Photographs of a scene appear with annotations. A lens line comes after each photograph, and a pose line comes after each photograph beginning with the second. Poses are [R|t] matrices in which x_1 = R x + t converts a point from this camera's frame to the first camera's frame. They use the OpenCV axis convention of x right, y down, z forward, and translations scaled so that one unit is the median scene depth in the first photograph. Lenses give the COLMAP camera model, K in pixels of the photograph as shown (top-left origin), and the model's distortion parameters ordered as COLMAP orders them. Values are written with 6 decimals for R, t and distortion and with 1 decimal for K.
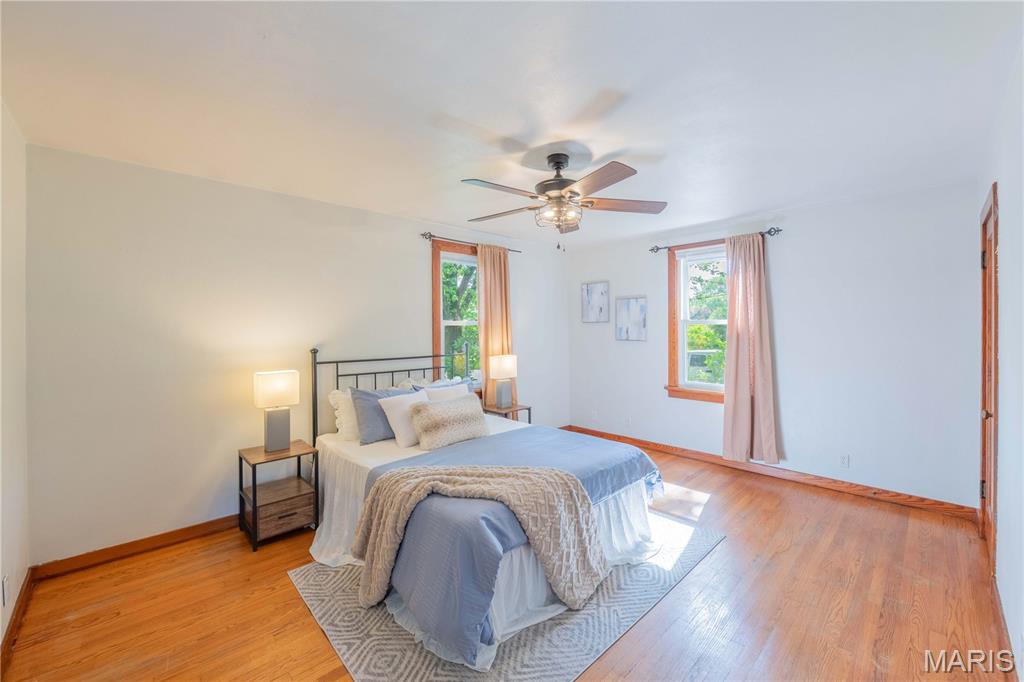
lens RADIAL K [[414.9, 0, 522.4], [0, 414.9, 328.8], [0, 0, 1]] dist [0.000602, -0.006899]
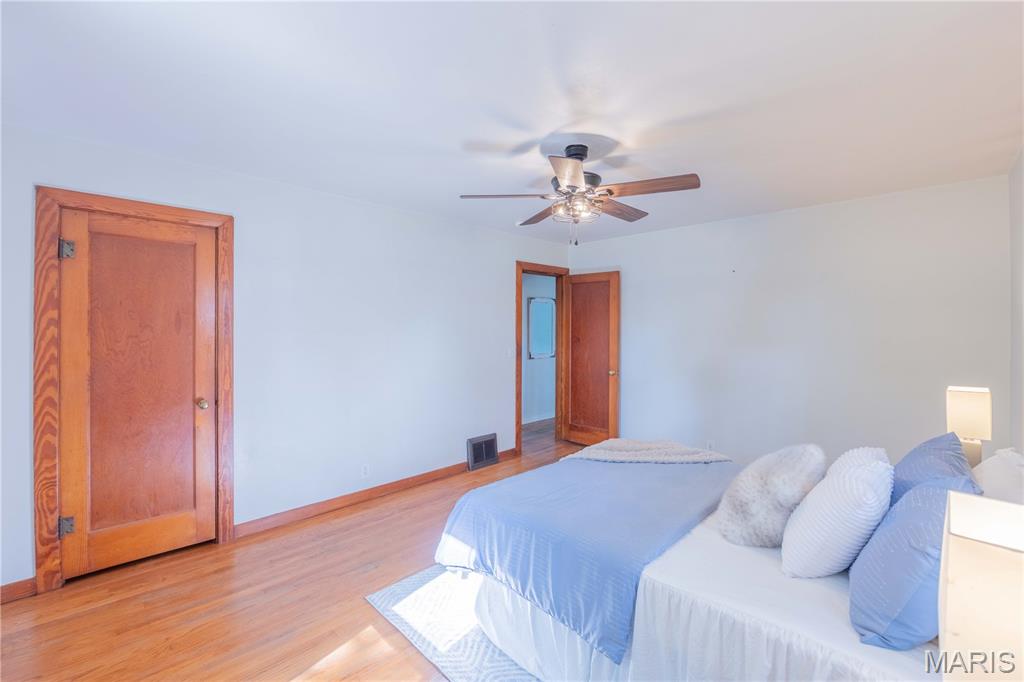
lens RADIAL K [[414.9, 0, 522.4], [0, 414.9, 328.8], [0, 0, 1]] dist [0.000602, -0.006899]
pose [[-0.999378, 0.002947, -0.035136, 0.247900], [0.003010, 0.999994, -0.001744, 0.001722], [0.035130, -0.001849, -0.999381, 1.969461]]
